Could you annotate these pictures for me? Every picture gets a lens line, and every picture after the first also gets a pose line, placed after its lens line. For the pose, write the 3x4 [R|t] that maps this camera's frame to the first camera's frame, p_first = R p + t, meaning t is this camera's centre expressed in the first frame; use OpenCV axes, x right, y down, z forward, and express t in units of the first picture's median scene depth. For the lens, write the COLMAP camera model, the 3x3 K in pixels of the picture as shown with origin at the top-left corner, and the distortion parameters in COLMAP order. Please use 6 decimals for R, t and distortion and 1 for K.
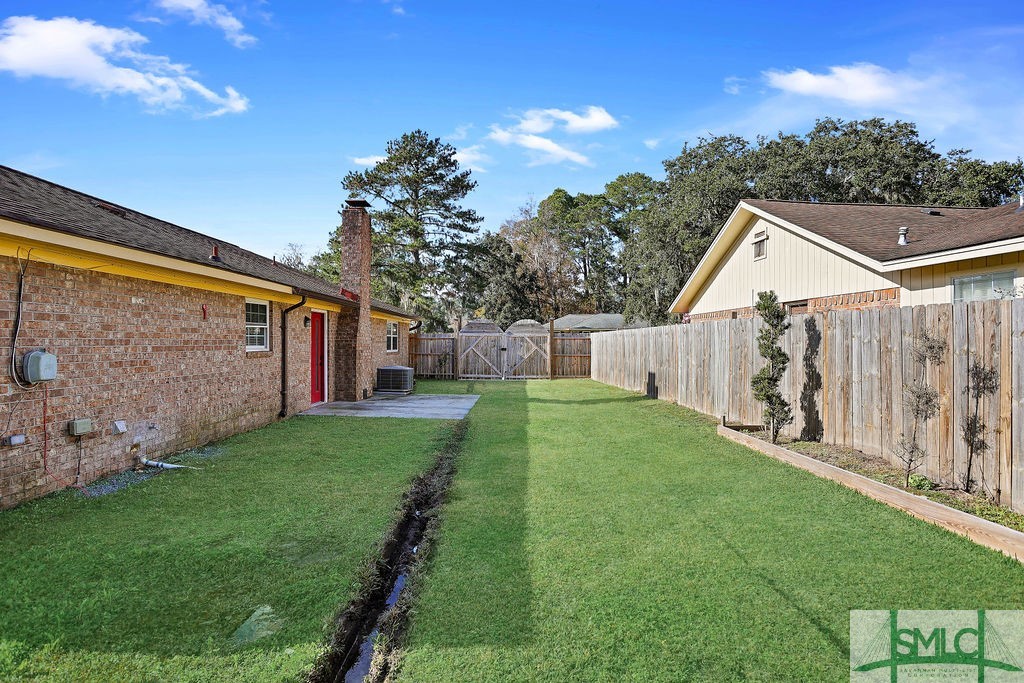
lens RADIAL K [[510.9, 0, 512.0], [0, 510.9, 341.5], [0, 0, 1]] dist [-0.076080, 0.036784]
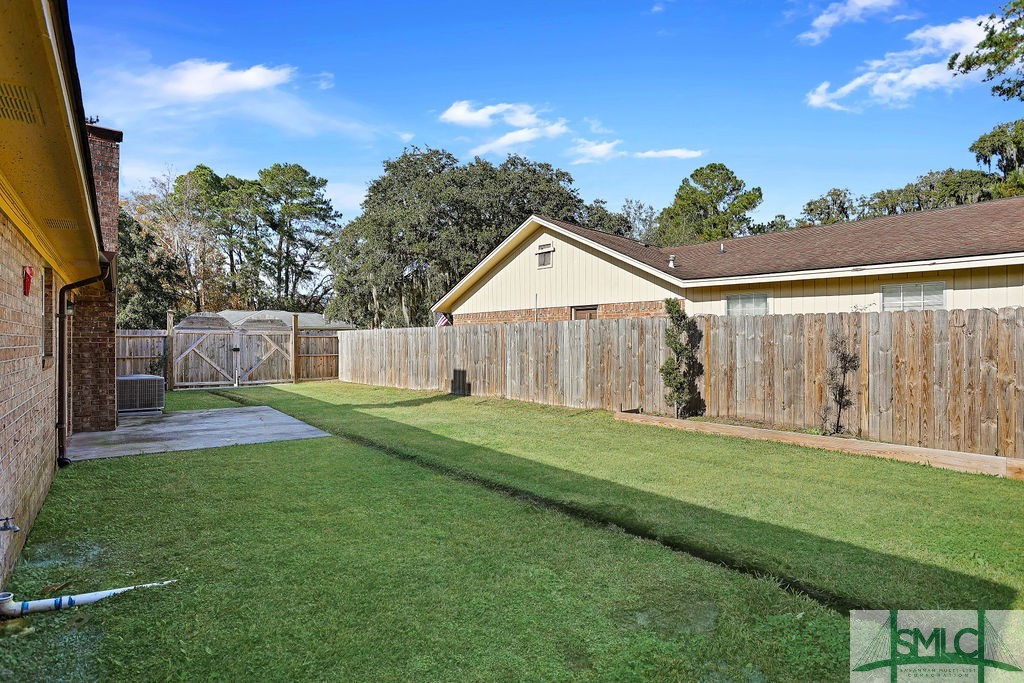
lens RADIAL K [[497.8, 0, 525.0], [0, 497.8, 341.6], [0, 0, 1]] dist [-0.076836, 0.033724]
pose [[0.759565, -0.003990, 0.650419, -0.275822], [0.002553, 0.999992, 0.003154, 0.001218], [-0.650426, -0.000735, 0.759569, 0.156361]]
